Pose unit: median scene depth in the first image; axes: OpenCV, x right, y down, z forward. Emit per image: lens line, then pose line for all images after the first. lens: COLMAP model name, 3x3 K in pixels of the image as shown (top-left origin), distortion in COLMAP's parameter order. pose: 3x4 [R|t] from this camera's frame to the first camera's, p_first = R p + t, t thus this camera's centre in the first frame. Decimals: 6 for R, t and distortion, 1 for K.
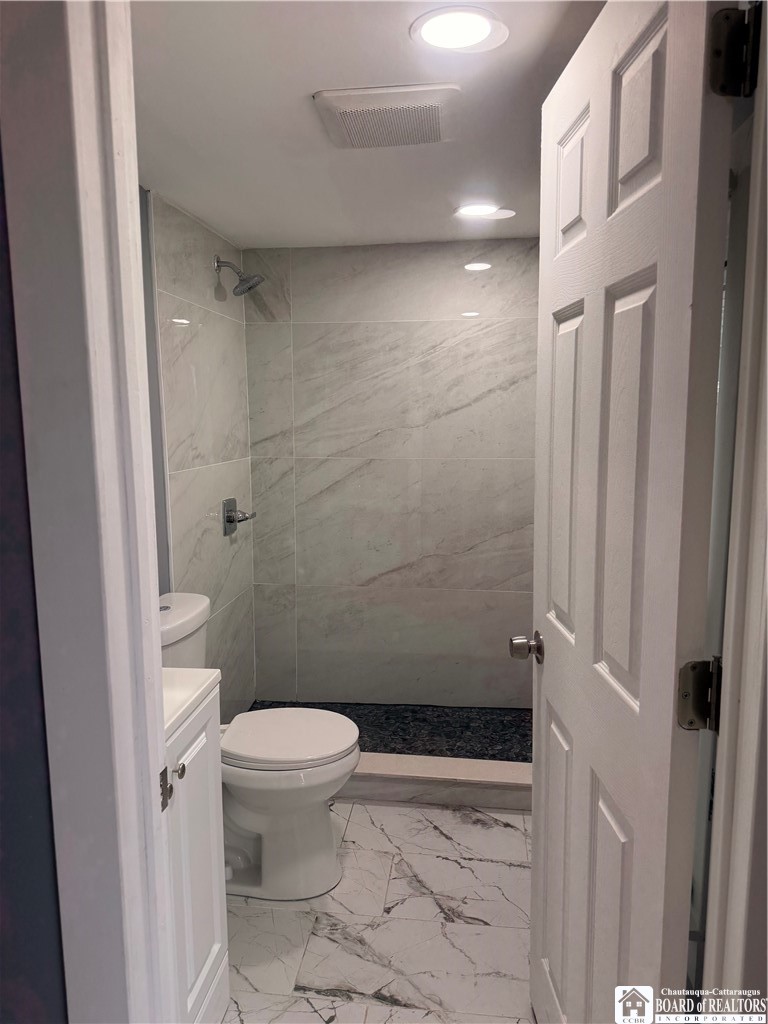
lens RADIAL K [[736.8, 0, 384.0], [0, 736.8, 512.1], [0, 0, 1]] dist [0.003003, -0.002030]
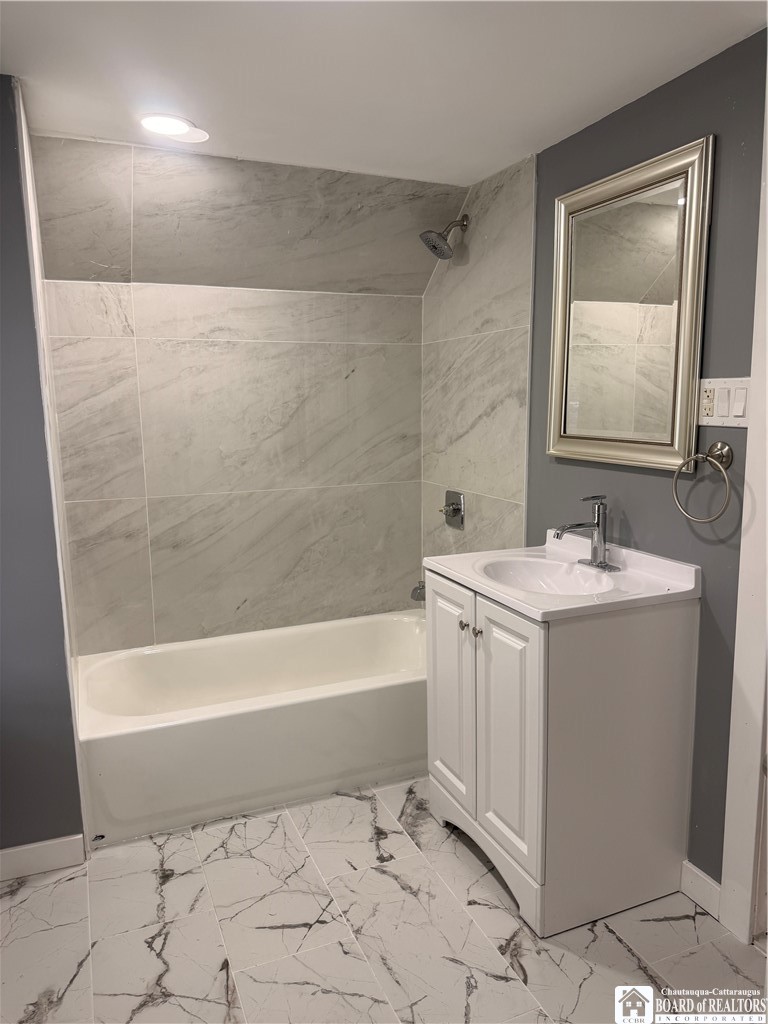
lens RADIAL K [[736.8, 0, 383.9], [0, 736.8, 512.4], [0, 0, 1]] dist [0.003003, -0.002030]
pose [[0.423960, 0.139015, -0.894949, 0.901164], [-0.019542, 0.989324, 0.144417, -0.176563], [0.905470, -0.043738, 0.422150, 0.518819]]
